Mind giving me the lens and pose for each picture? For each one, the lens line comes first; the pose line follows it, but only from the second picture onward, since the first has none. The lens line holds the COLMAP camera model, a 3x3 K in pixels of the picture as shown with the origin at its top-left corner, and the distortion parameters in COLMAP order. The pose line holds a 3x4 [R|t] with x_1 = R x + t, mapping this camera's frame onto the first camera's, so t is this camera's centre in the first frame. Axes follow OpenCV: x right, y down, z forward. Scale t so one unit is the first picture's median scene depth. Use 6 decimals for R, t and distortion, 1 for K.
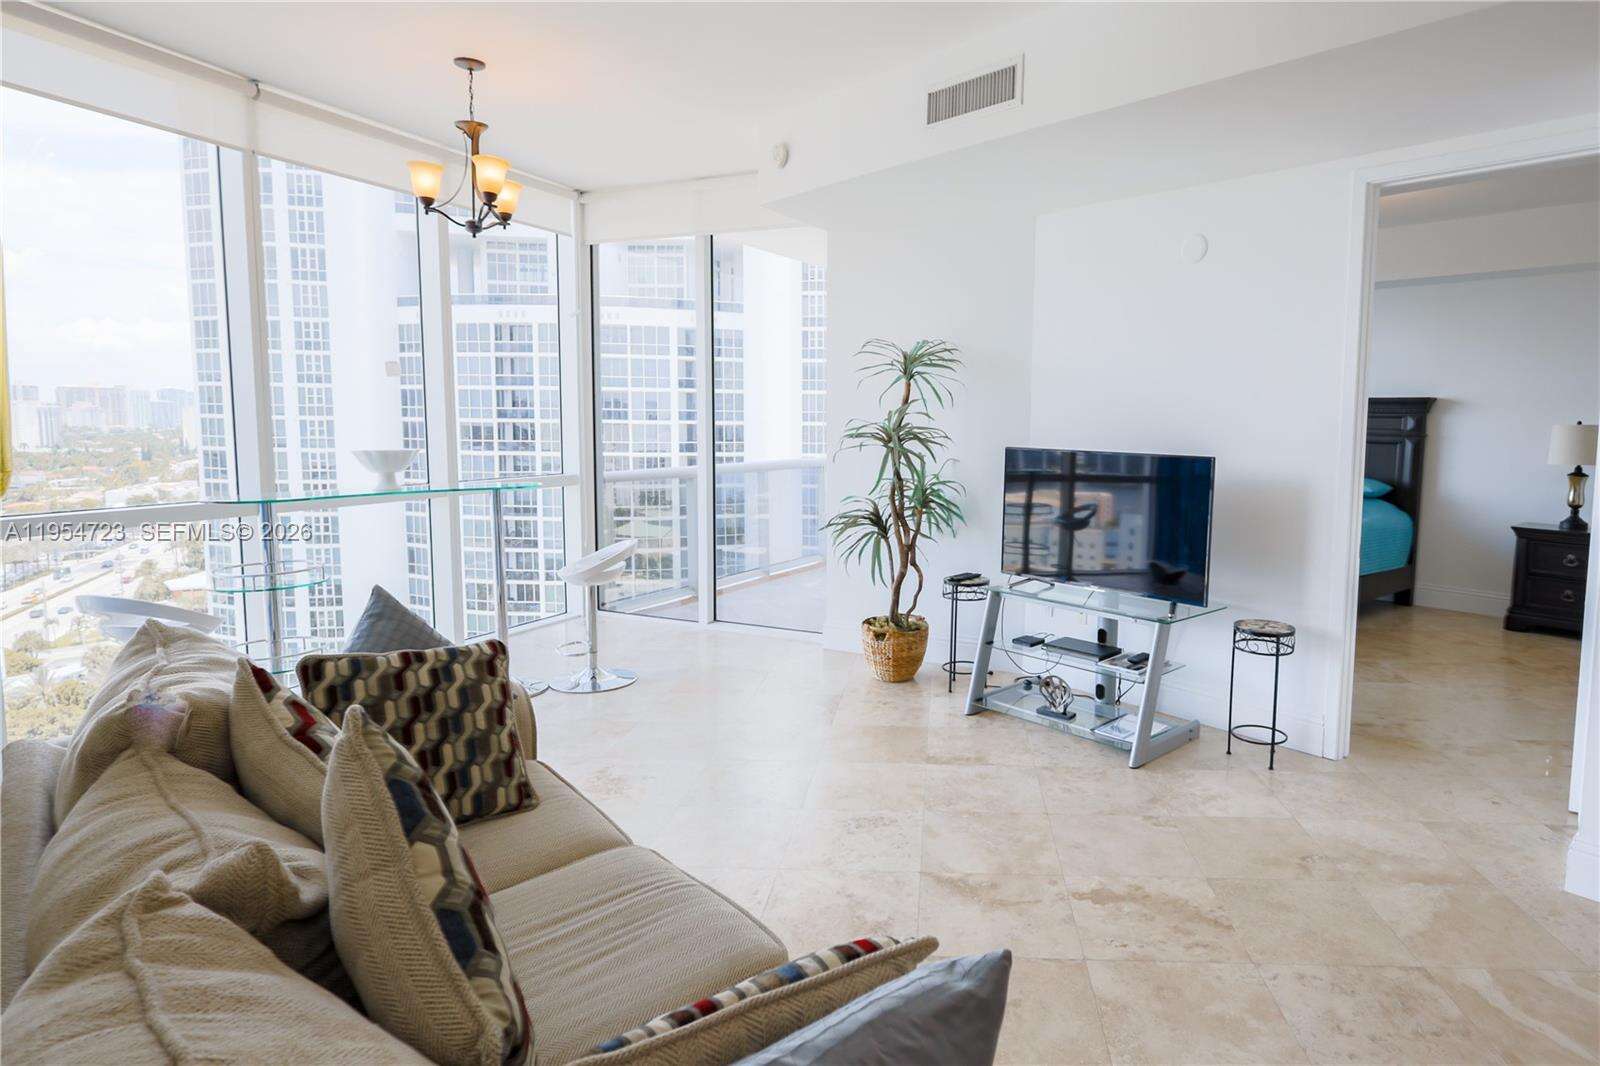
lens RADIAL K [[921.6, 0, 934.0], [0, 921.6, 508.2], [0, 0, 1]] dist [0.000929, -0.000857]
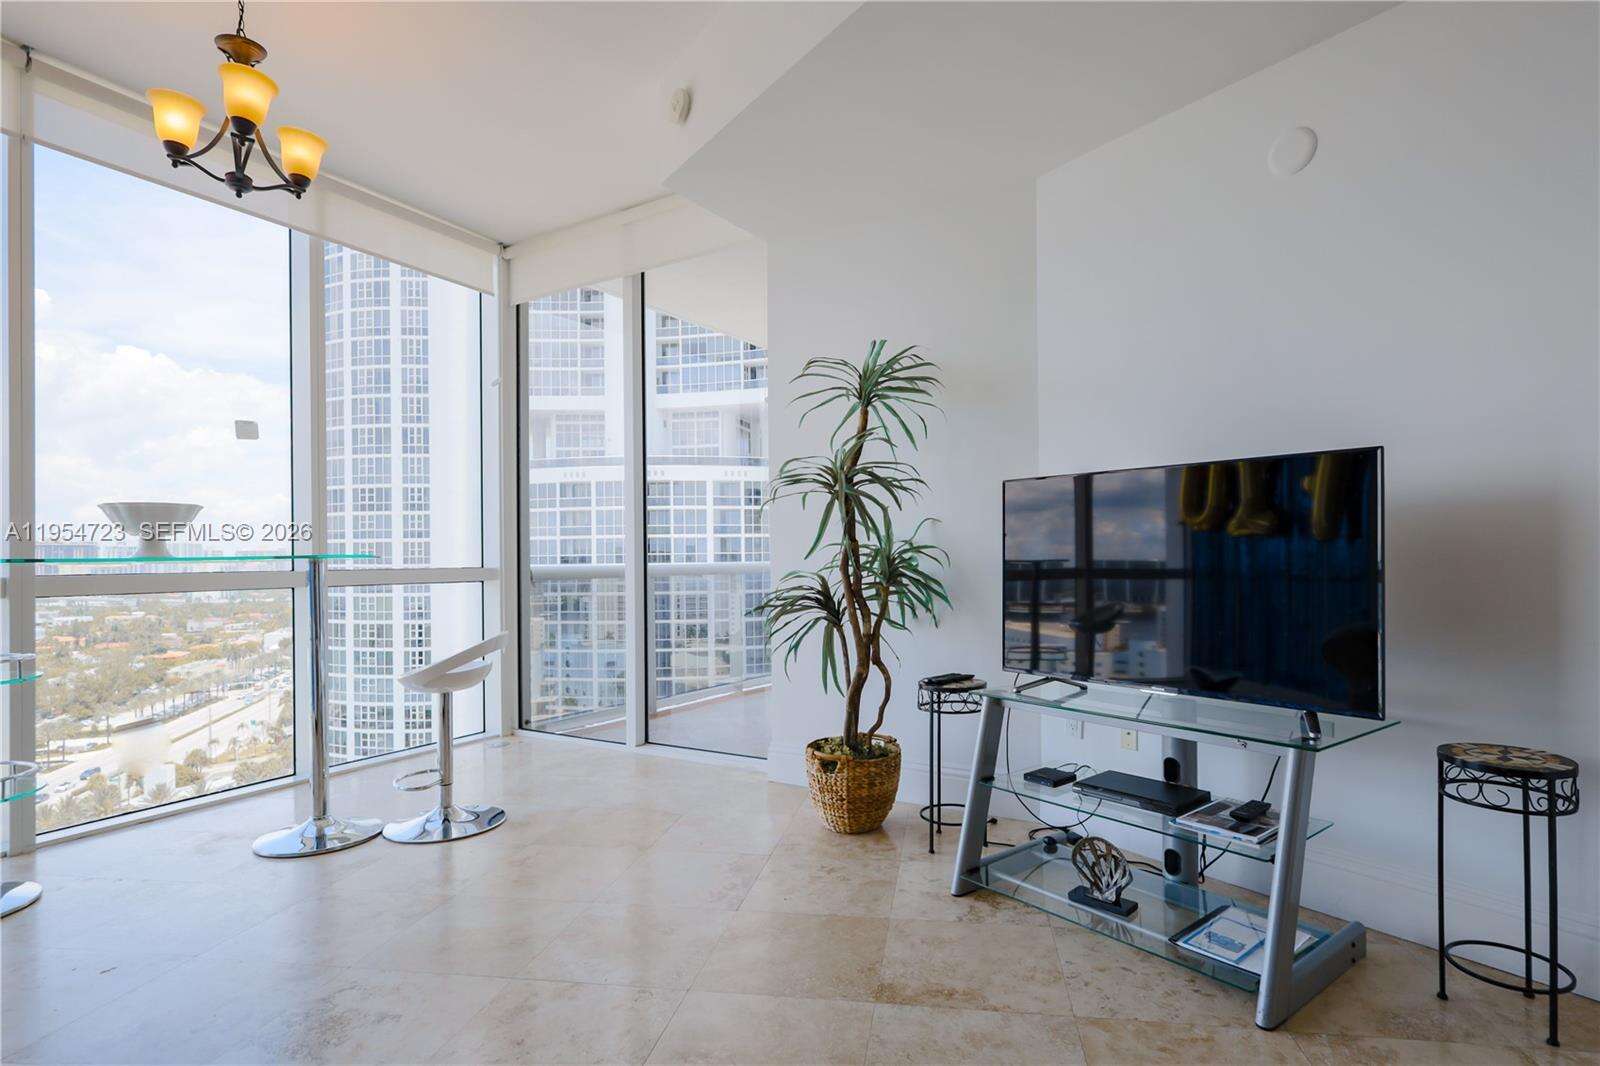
lens RADIAL K [[823.8, 0, 838.7], [0, 823.8, 554.5], [0, 0, 1]] dist [-0.003253, -0.000085]
pose [[0.991750, -0.025311, -0.125663, 0.029406], [0.012152, 0.994461, -0.104399, 0.043069], [0.127609, 0.102011, 0.986565, 0.354497]]
